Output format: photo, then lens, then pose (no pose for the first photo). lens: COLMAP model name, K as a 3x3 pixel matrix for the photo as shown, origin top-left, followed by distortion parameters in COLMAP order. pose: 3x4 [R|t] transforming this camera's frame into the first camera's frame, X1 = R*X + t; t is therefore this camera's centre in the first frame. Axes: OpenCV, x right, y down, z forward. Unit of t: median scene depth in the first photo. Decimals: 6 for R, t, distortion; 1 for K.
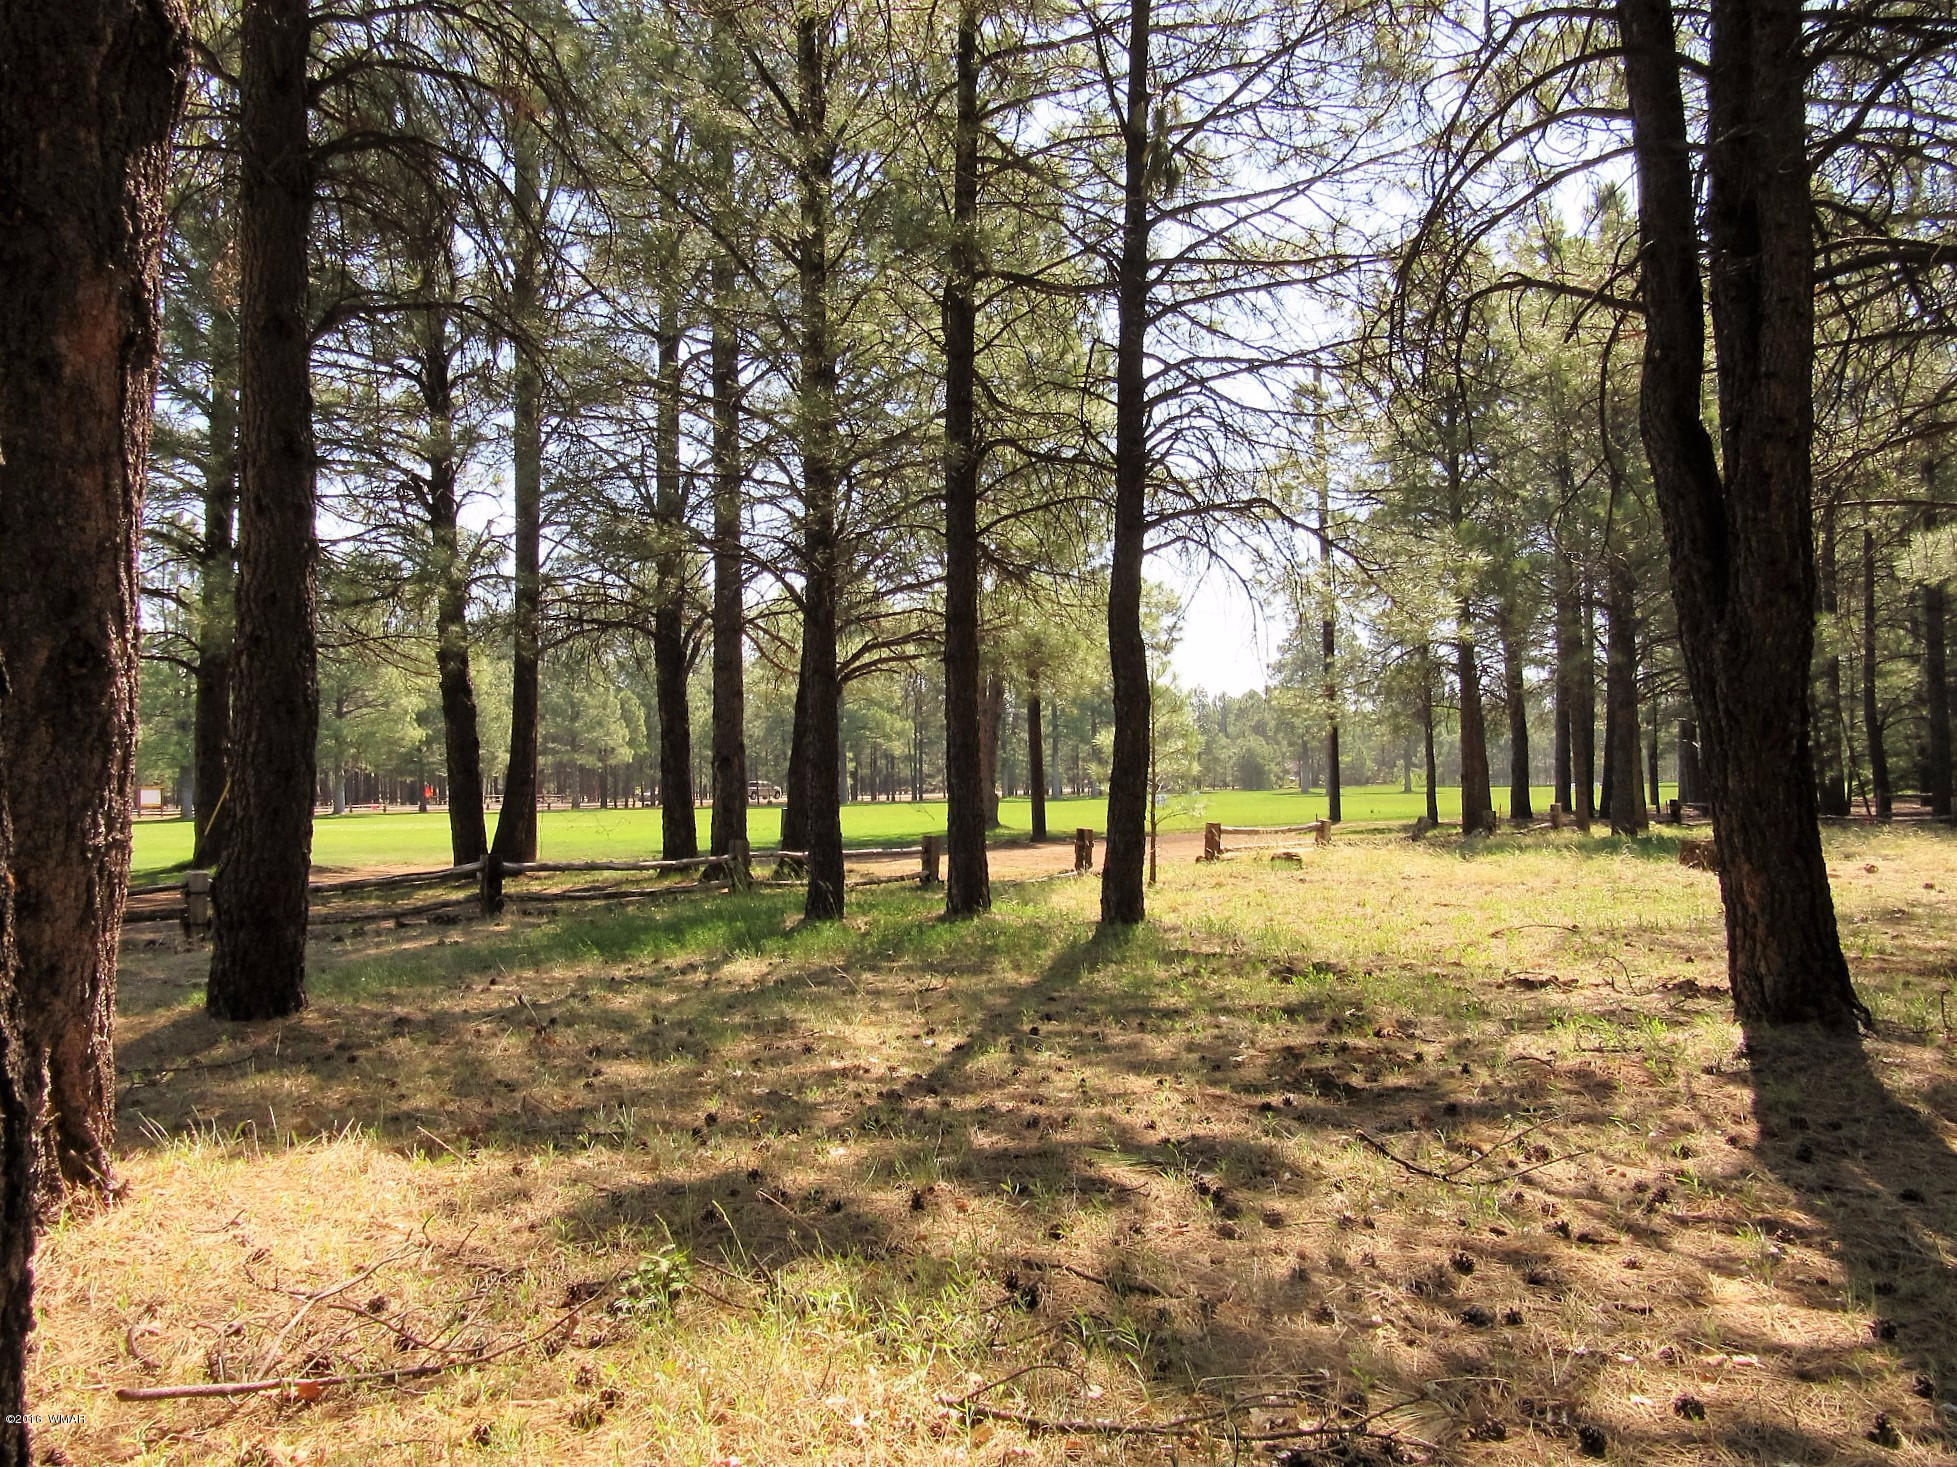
lens RADIAL K [[1469.3, 0, 978.2], [0, 1469.3, 728.9], [0, 0, 1]] dist [0.009009, 0.036333]
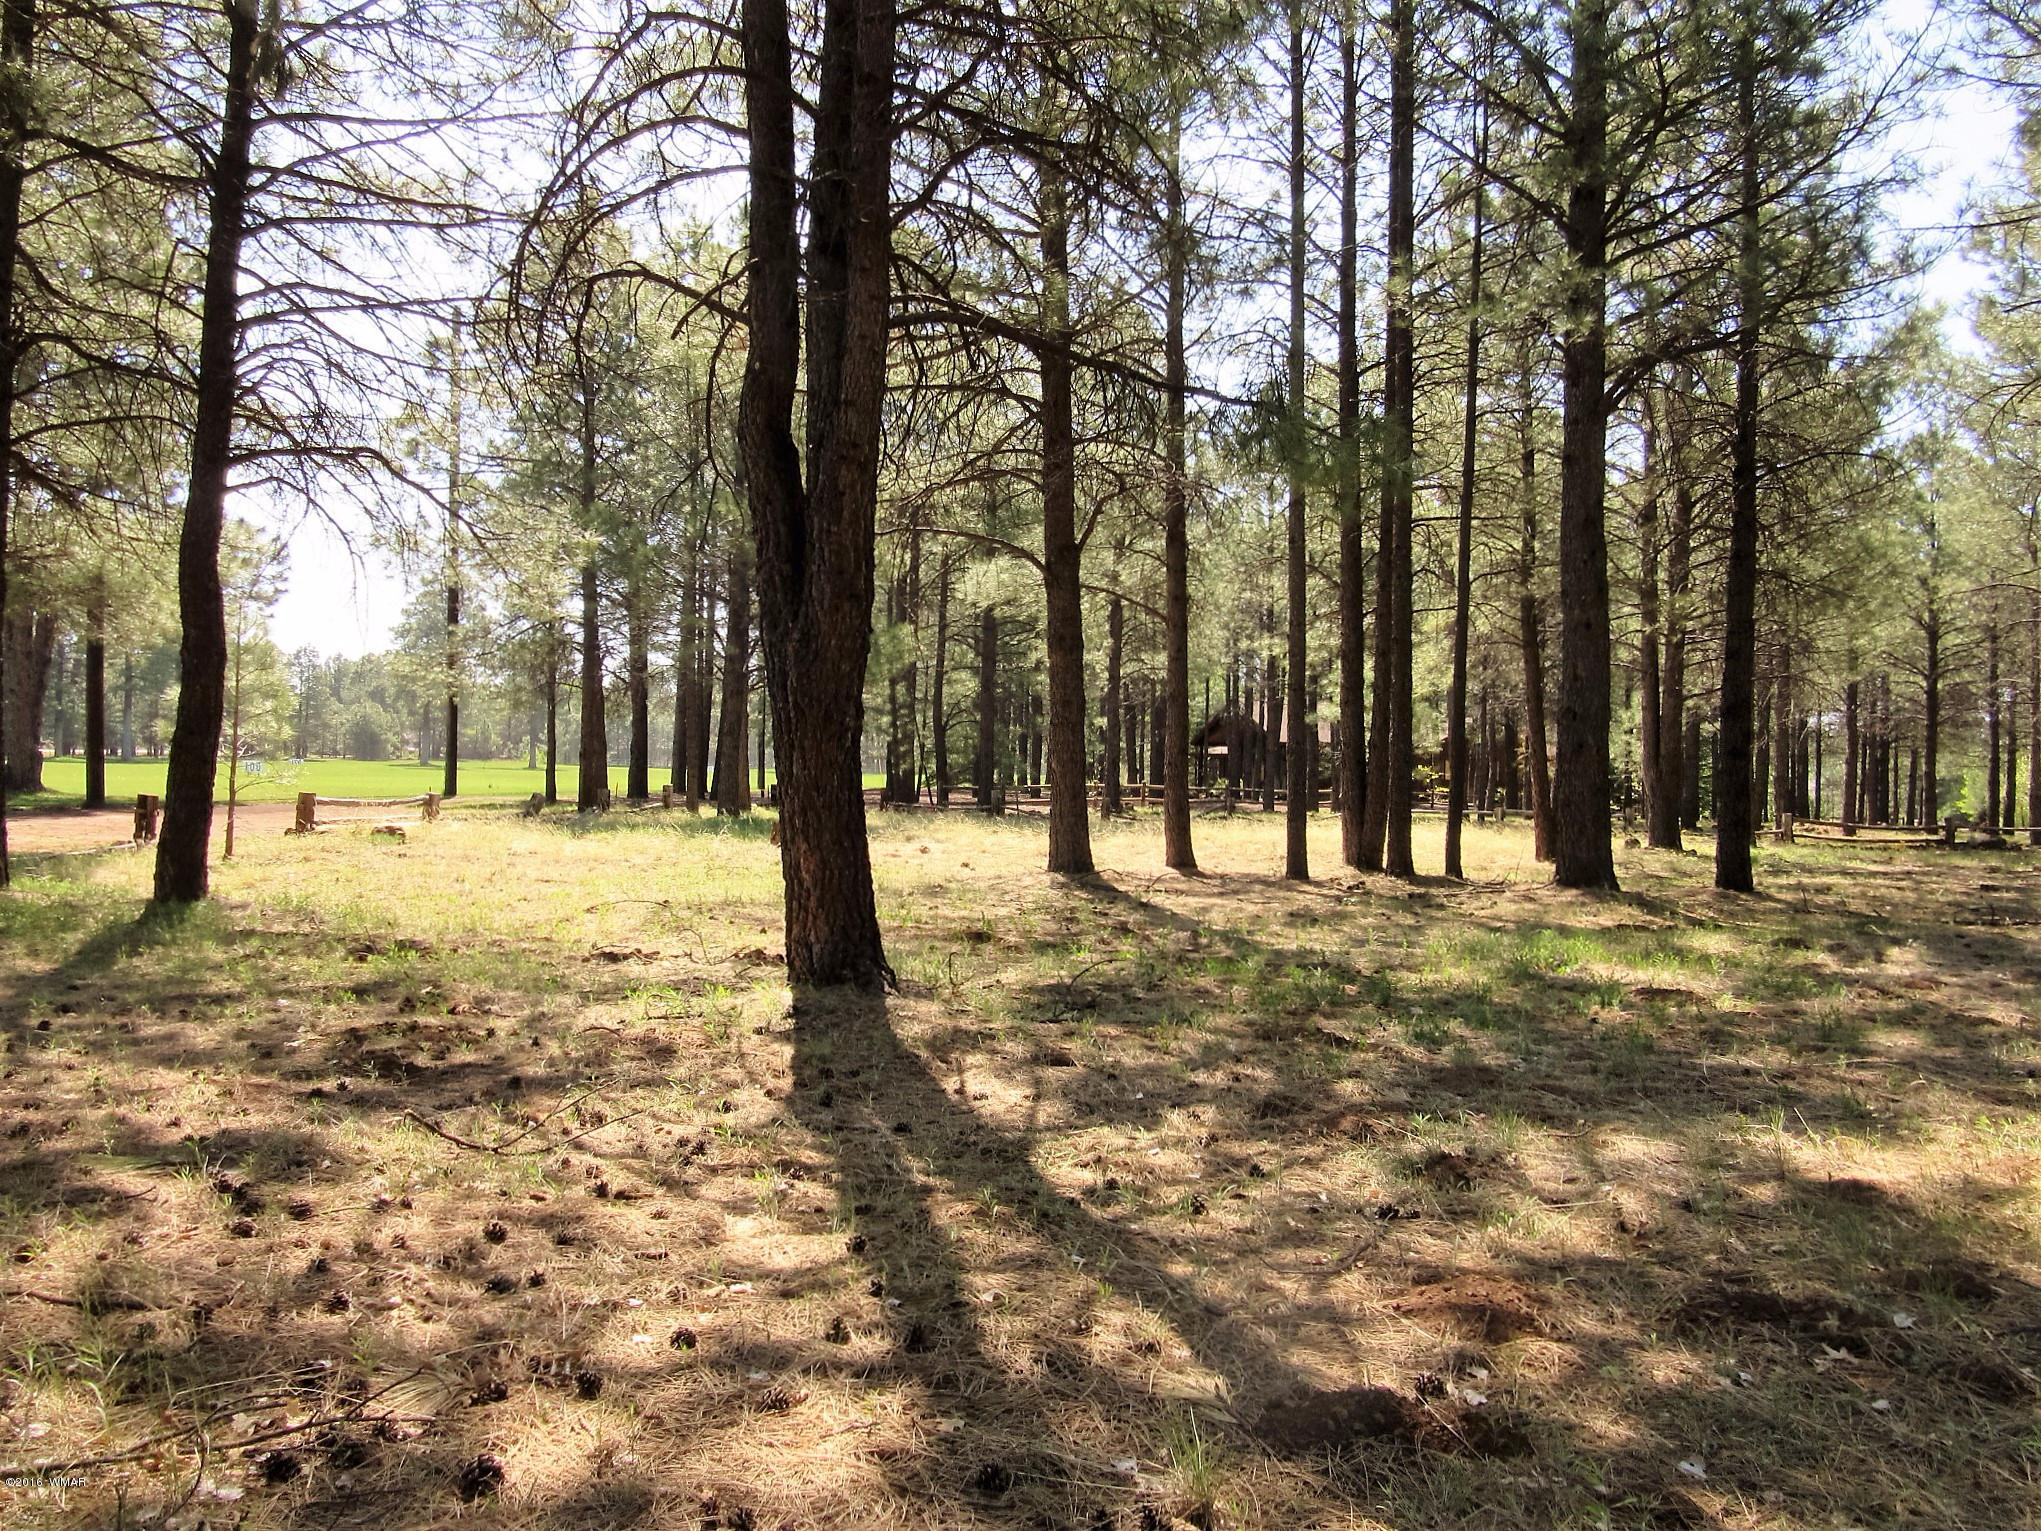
lens RADIAL K [[1465.4, 0, 1020.7], [0, 1465.4, 761.8], [0, 0, 1]] dist [-0.004225, 0.026470]
pose [[0.873179, 0.043004, 0.485498, 0.114861], [-0.058471, 0.998149, 0.016748, 0.002956], [-0.483879, -0.043011, 0.874077, -0.027061]]
